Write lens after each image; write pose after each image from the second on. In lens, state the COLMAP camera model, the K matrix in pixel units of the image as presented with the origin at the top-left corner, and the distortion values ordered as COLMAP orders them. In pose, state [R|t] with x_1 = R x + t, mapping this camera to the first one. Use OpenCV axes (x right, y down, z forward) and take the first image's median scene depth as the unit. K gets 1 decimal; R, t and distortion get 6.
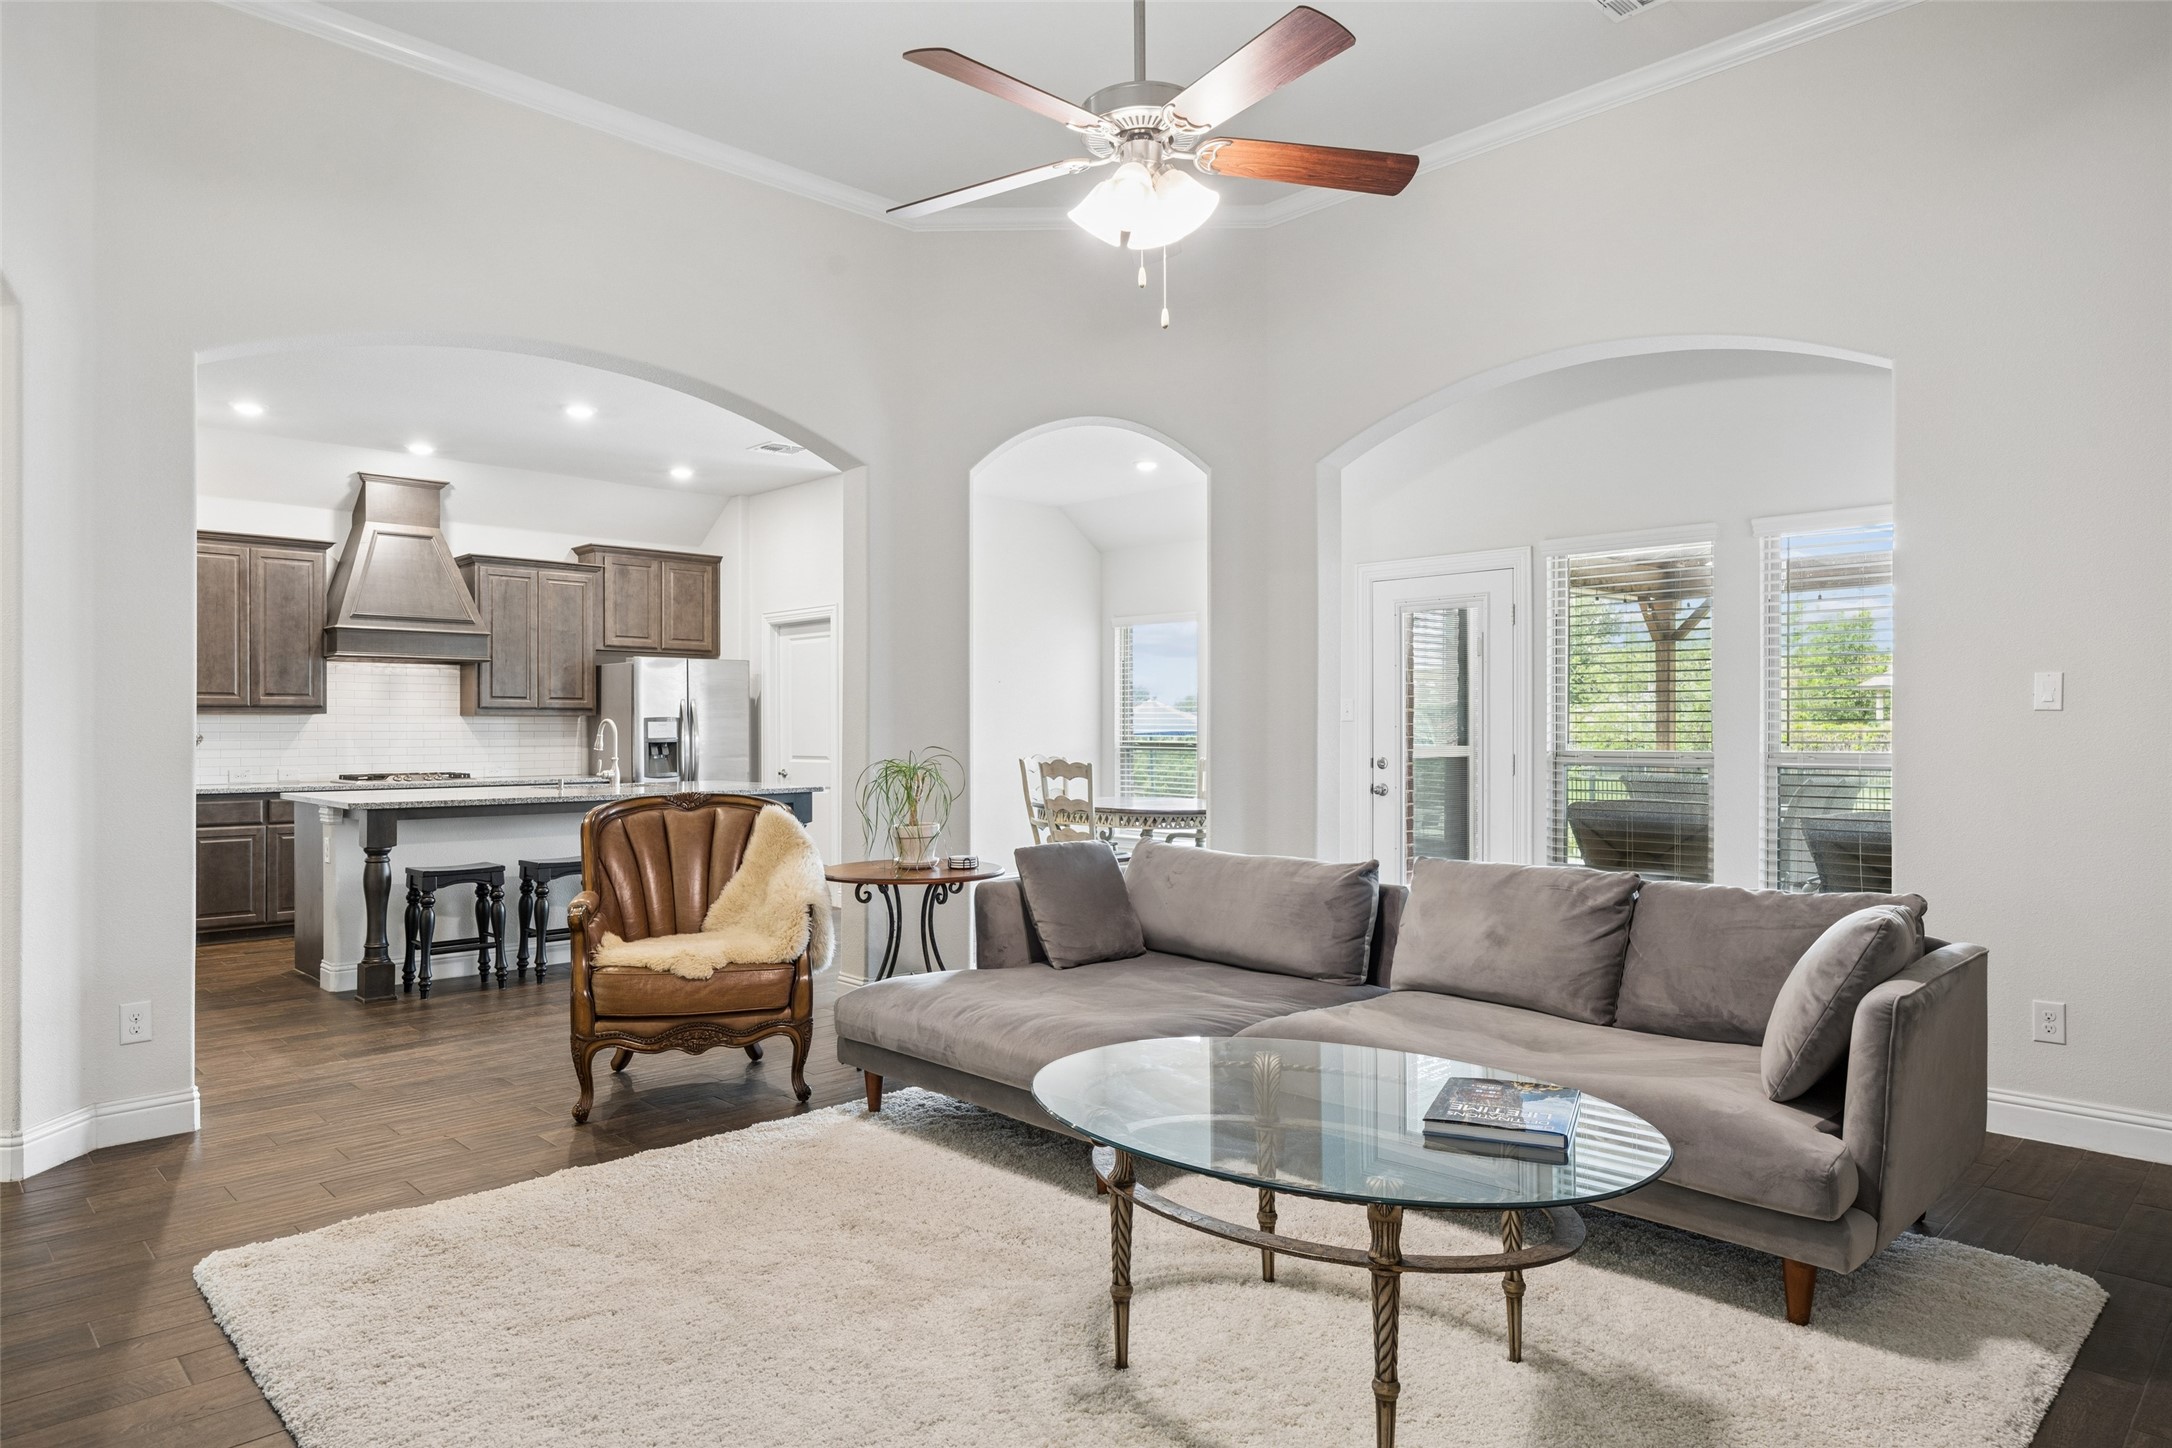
lens RADIAL K [[1314.6, 0, 1077.5], [0, 1314.6, 731.8], [0, 0, 1]] dist [0.000835, 0.000701]
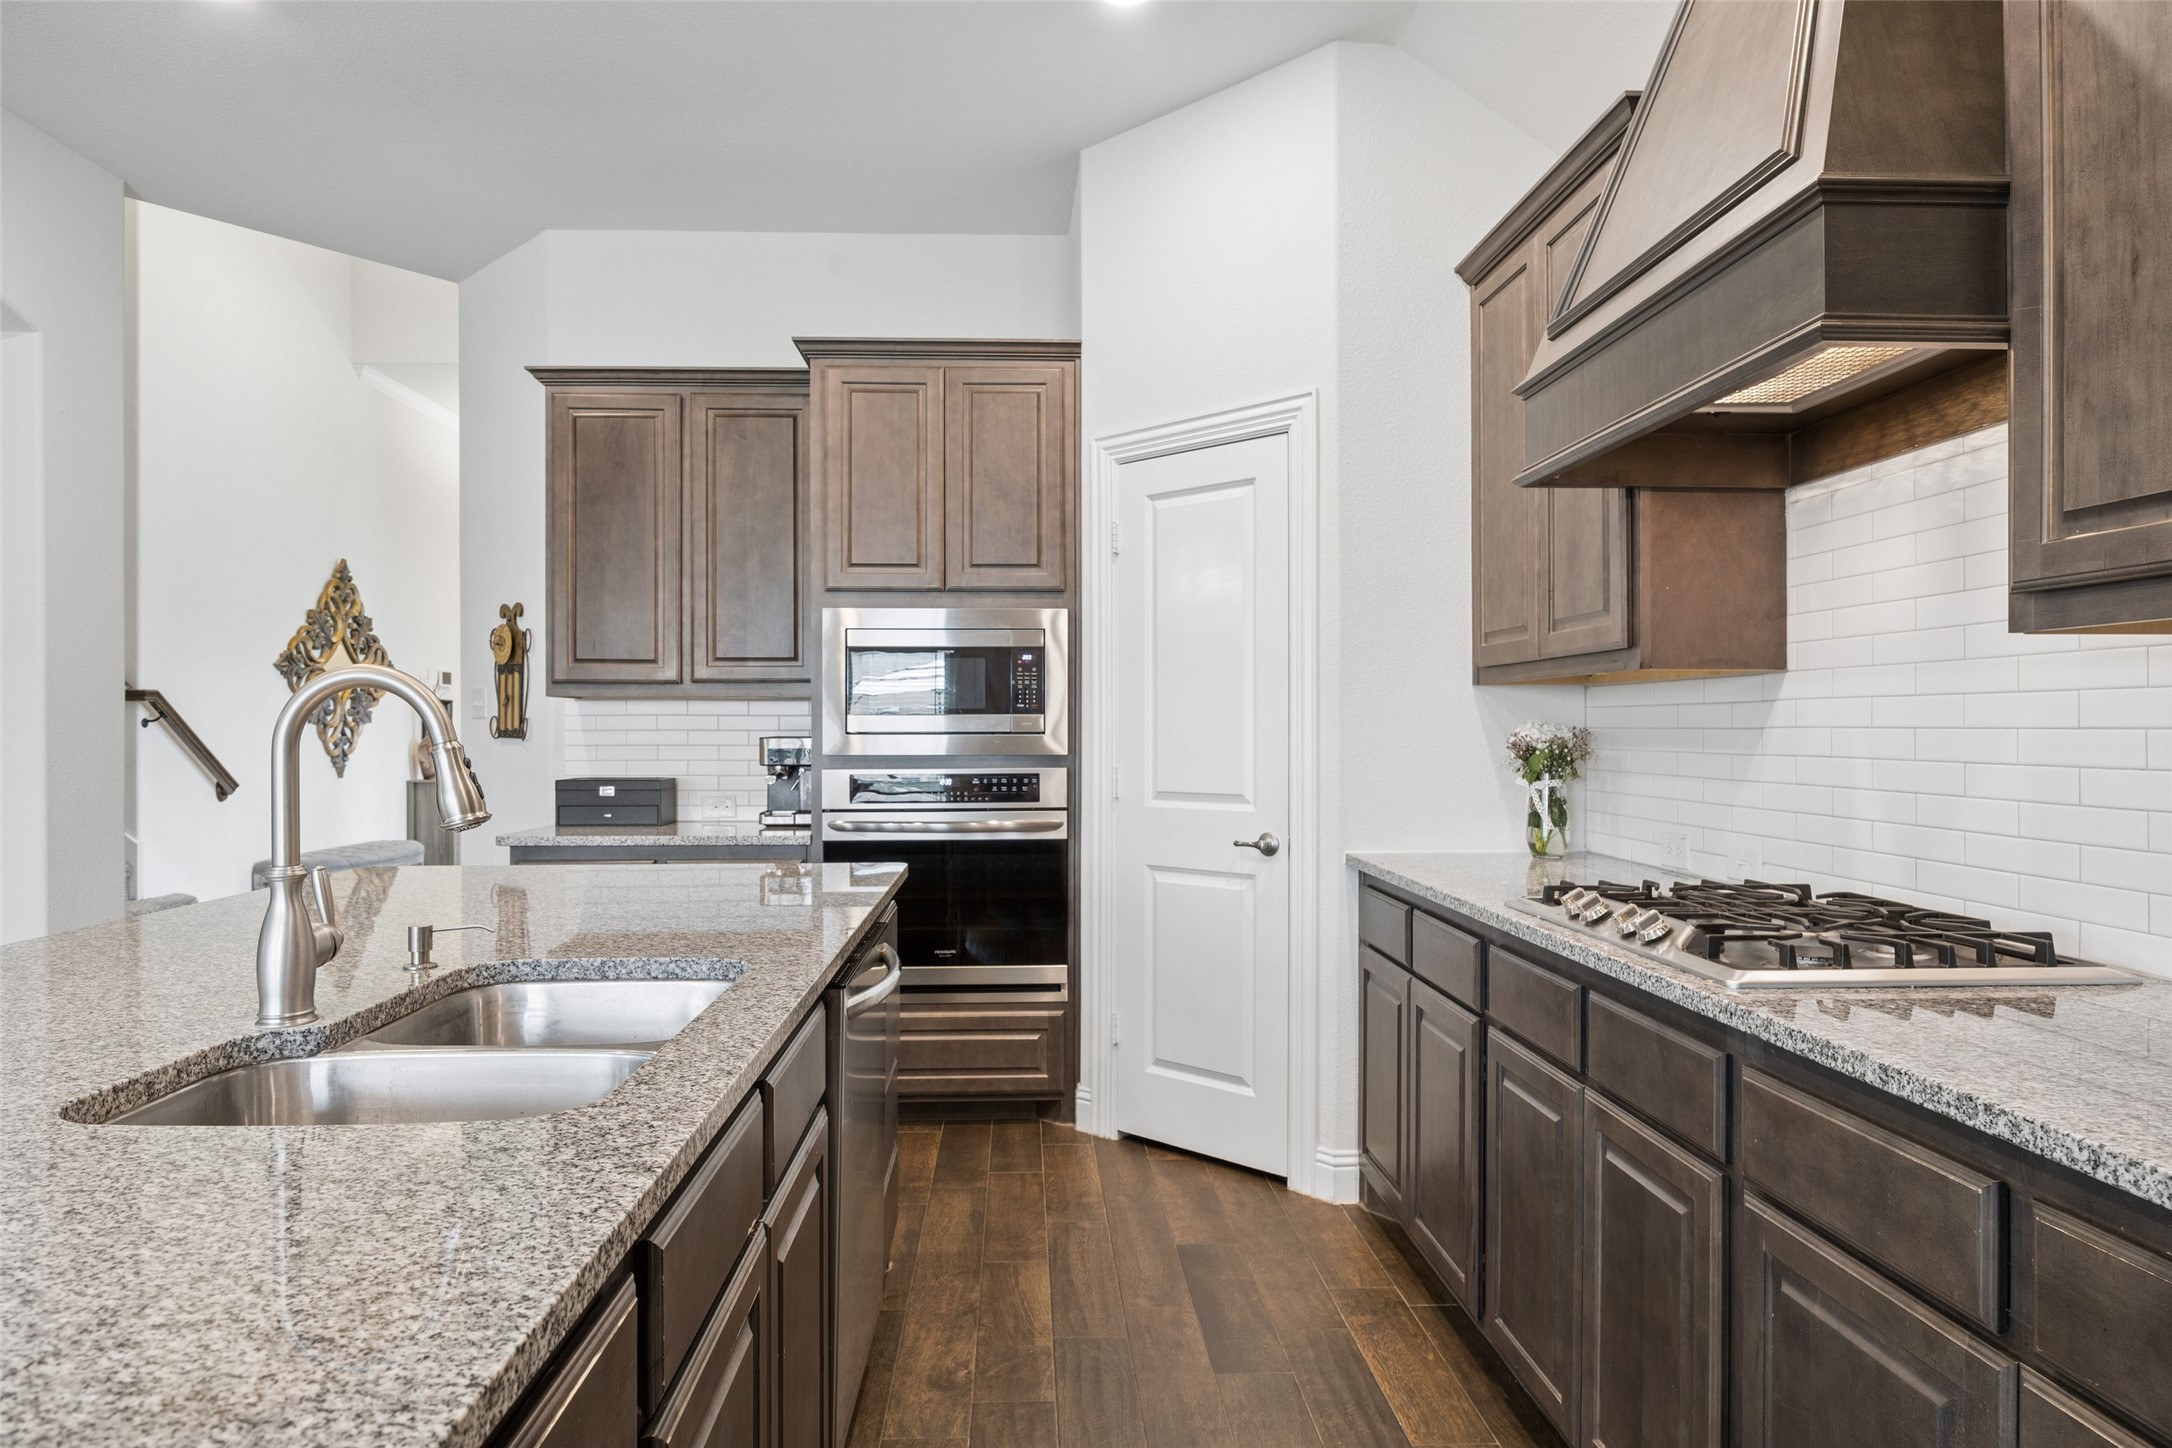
lens RADIAL K [[1262.6, 0, 1076.5], [0, 1262.6, 719.5], [0, 0, 1]] dist [-0.005091, 0.000293]
pose [[-0.666568, -0.004319, -0.745431, -0.238493], [-0.000707, 0.999986, -0.005162, -0.000469], [0.745444, -0.002913, -0.666562, 0.979971]]
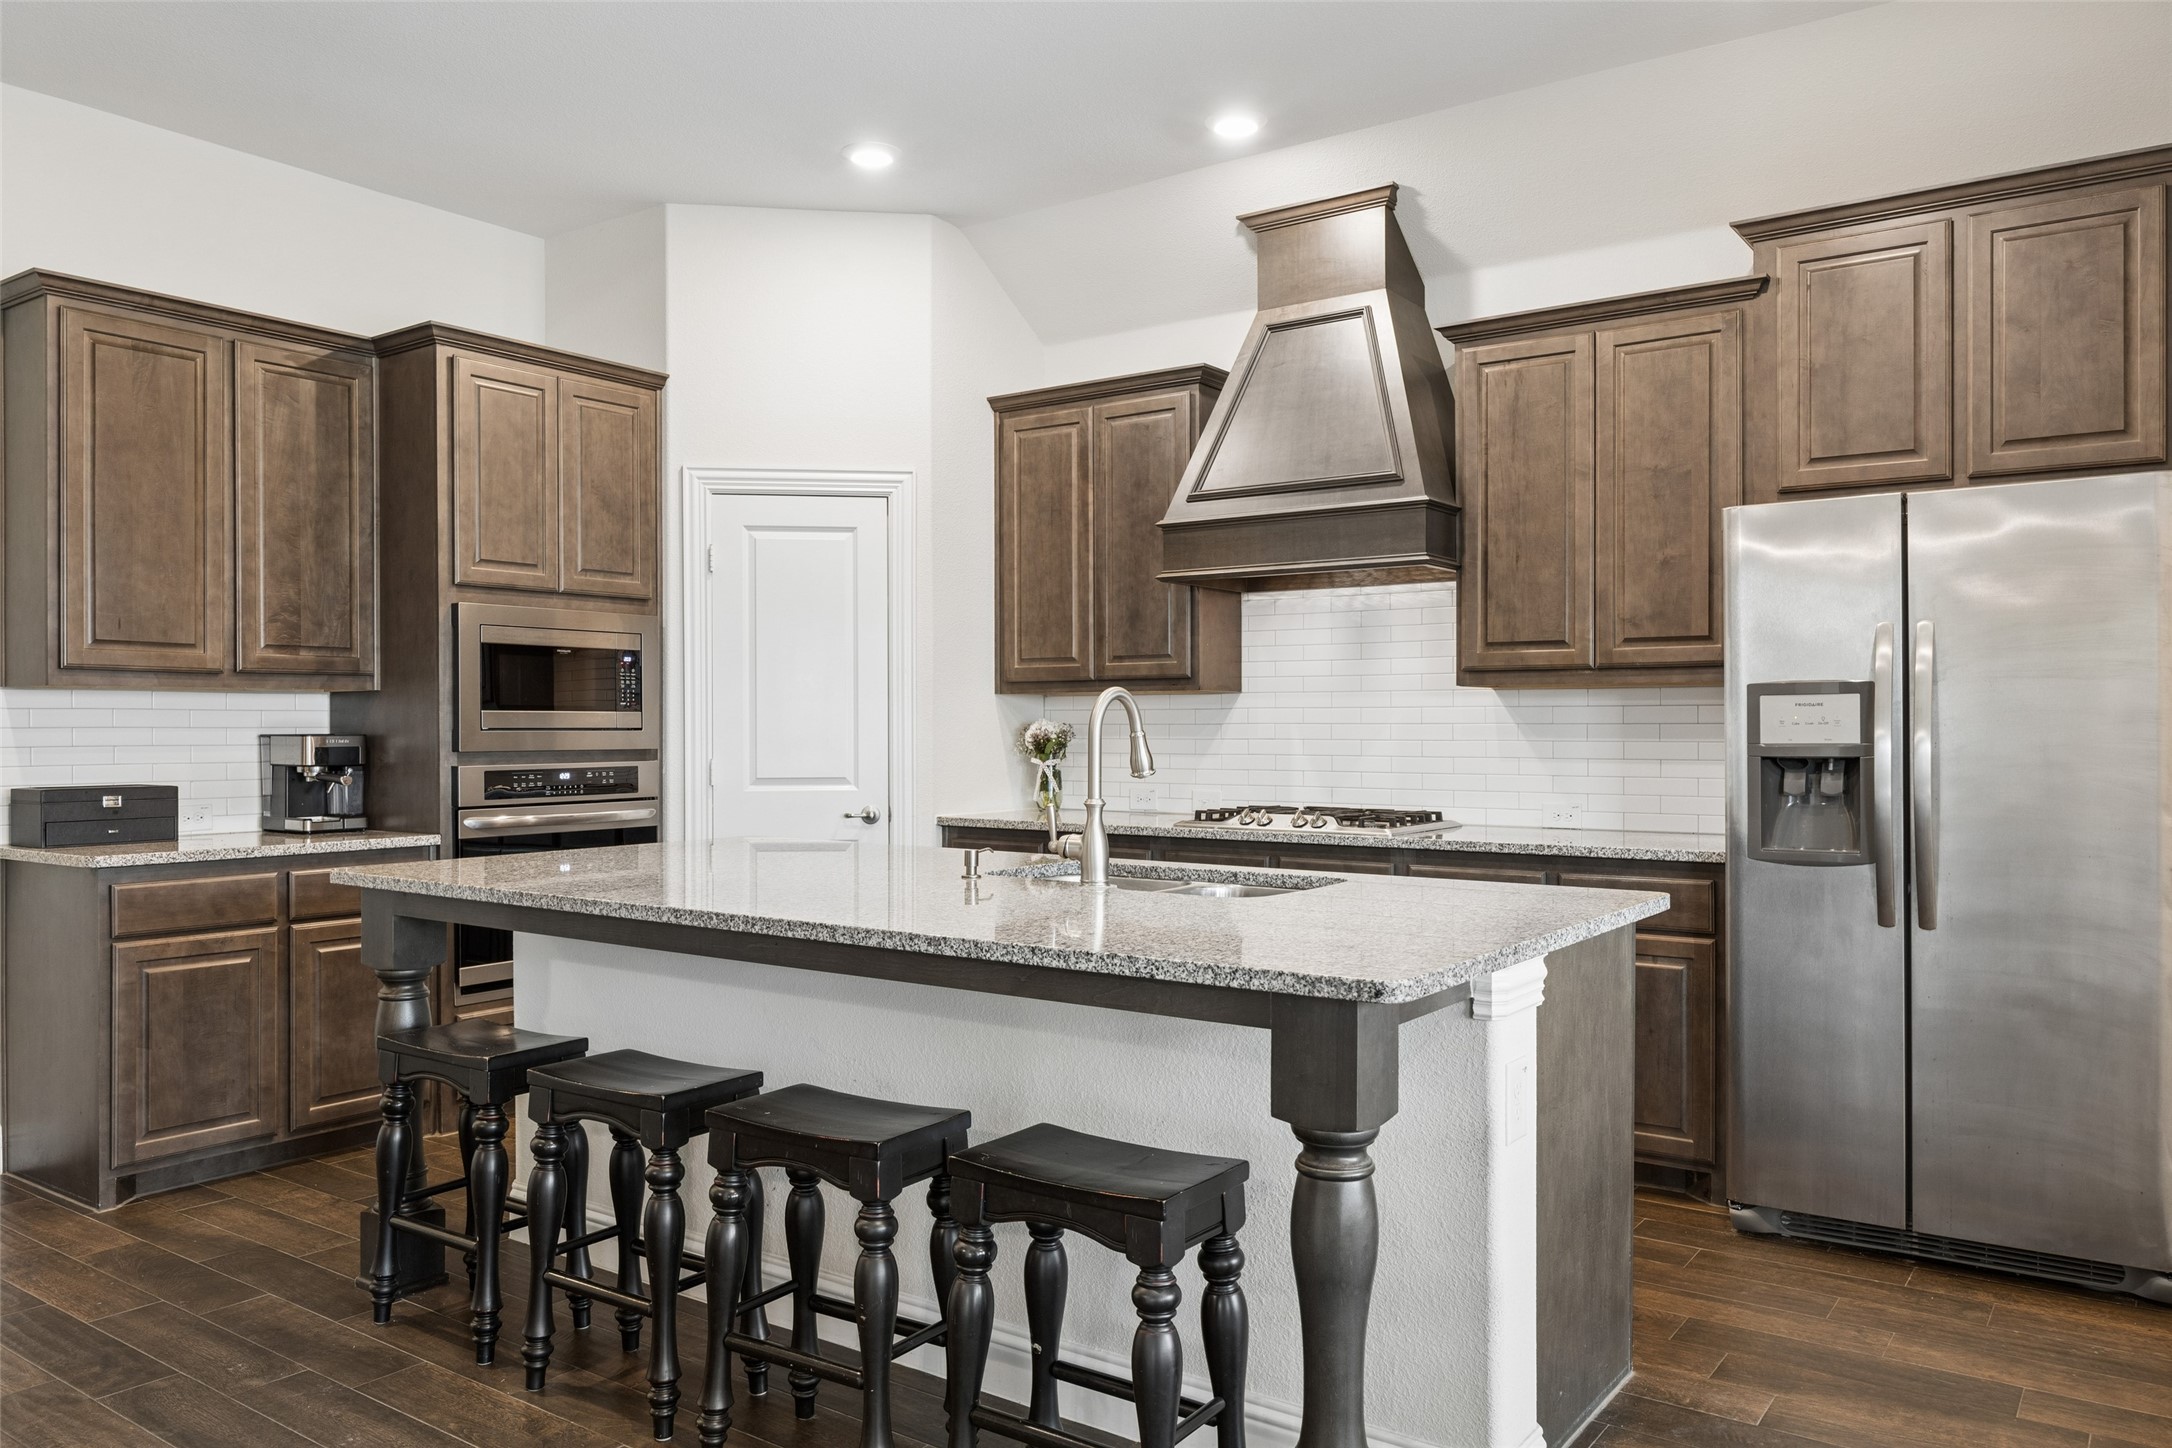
lens RADIAL K [[1561.2, 0, 1072.5], [0, 1561.2, 726.6], [0, 0, 1]] dist [-0.007149, 0.006195]
pose [[0.171486, 0.000666, -0.985186, 0.037680], [-0.000986, 0.999999, 0.000504, 0.000467], [0.985186, 0.000885, 0.171486, 0.751600]]
